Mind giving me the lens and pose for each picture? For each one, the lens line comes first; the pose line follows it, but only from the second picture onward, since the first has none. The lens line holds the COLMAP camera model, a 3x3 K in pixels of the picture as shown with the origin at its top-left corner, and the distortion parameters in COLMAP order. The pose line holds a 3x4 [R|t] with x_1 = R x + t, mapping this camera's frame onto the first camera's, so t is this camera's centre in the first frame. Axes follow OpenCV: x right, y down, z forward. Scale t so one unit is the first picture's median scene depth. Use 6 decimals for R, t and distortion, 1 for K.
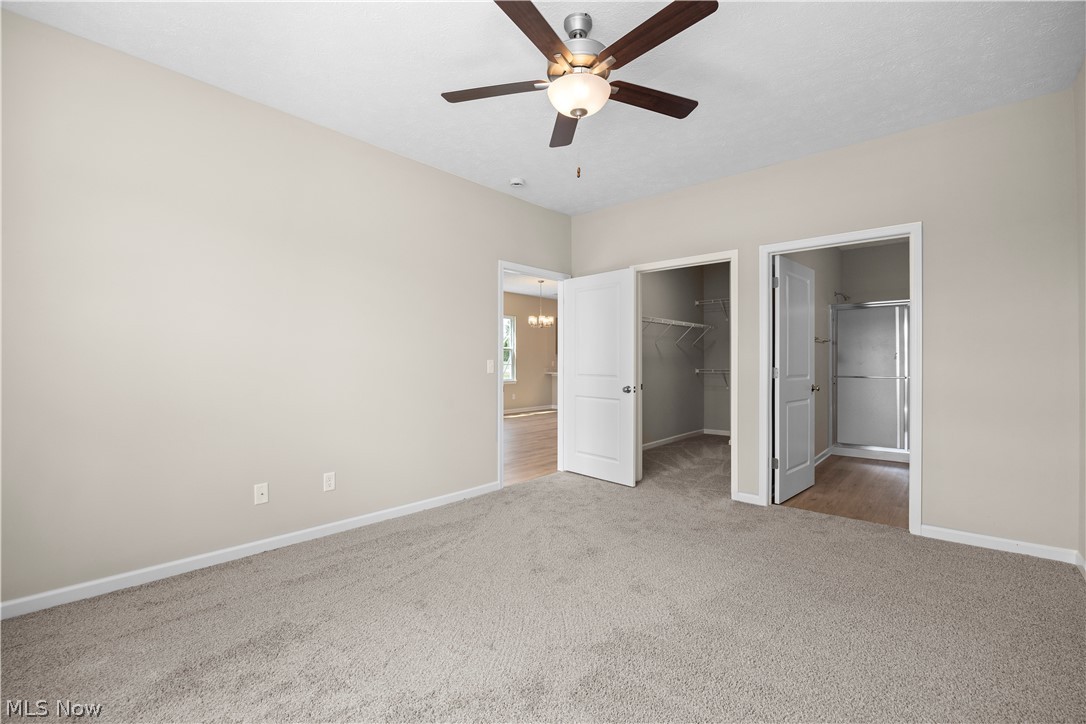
lens RADIAL K [[478.3, 0, 542.2], [0, 478.3, 359.6], [0, 0, 1]] dist [-0.014033, 0.000271]
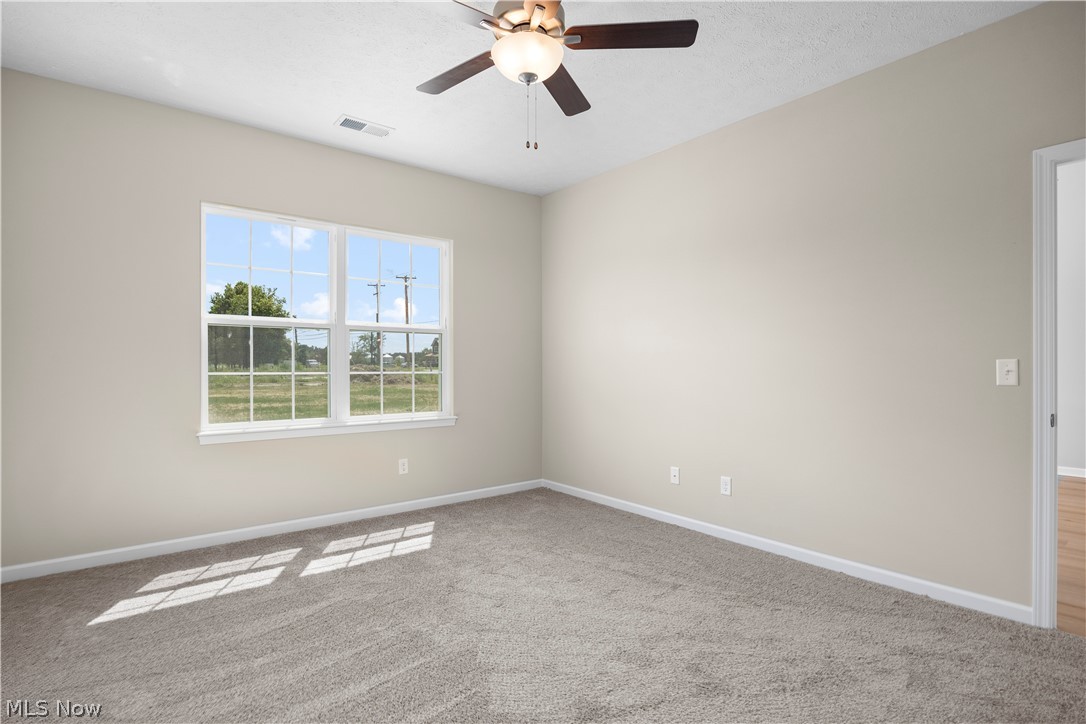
lens RADIAL K [[560.7, 0, 543.0], [0, 560.7, 362.0], [0, 0, 1]] dist [-0.000773, -0.000119]
pose [[-0.183777, -0.006044, -0.982949, 0.720556], [0.008318, 0.999936, -0.007703, 0.006222], [0.982933, -0.009591, -0.183715, 0.797079]]
